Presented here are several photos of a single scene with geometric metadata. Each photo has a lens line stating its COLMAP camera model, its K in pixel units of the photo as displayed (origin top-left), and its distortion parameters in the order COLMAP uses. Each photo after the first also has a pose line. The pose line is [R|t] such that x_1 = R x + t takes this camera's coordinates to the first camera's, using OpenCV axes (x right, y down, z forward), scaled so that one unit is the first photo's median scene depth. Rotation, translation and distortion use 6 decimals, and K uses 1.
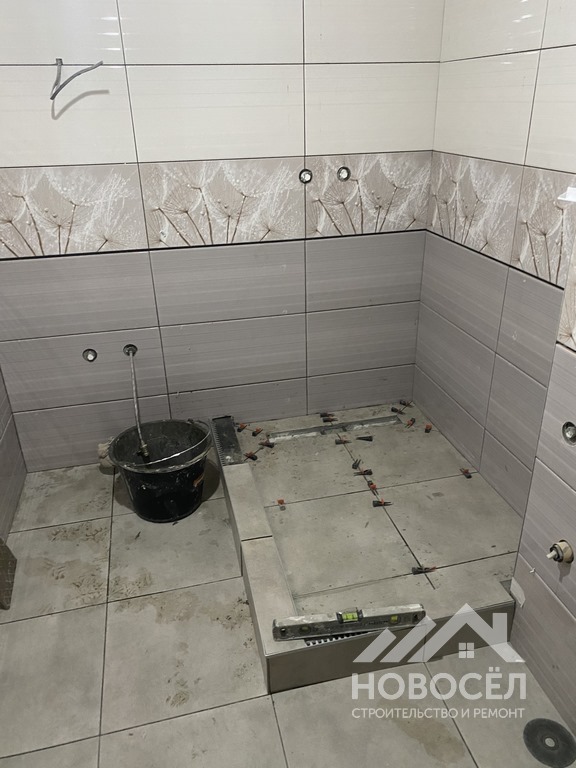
lens RADIAL K [[591.1, 0, 293.3], [0, 591.1, 383.8], [0, 0, 1]] dist [0.036920, -0.027535]
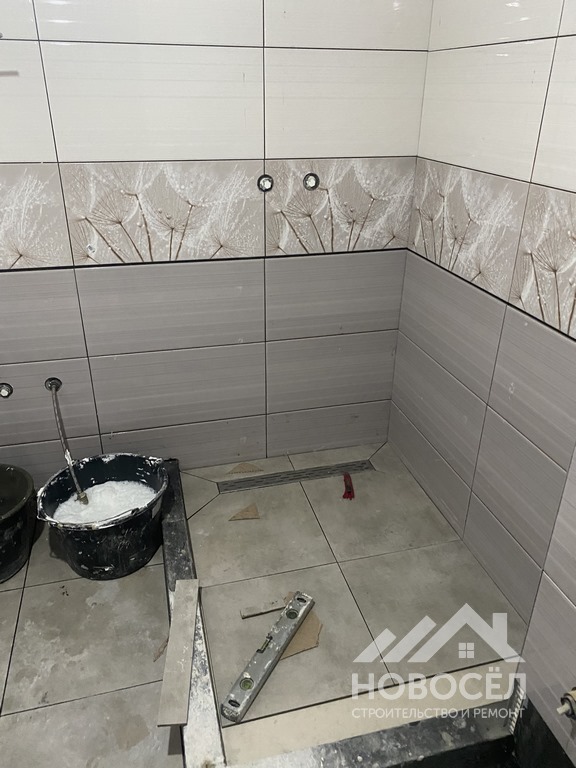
lens RADIAL K [[591.1, 0, 285.0], [0, 591.1, 383.5], [0, 0, 1]] dist [0.036920, -0.027535]
pose [[0.999546, 0.019639, 0.022842, 0.035057], [-0.019951, 0.999710, 0.013519, -0.080165], [-0.022570, -0.013969, 0.999648, 0.161232]]
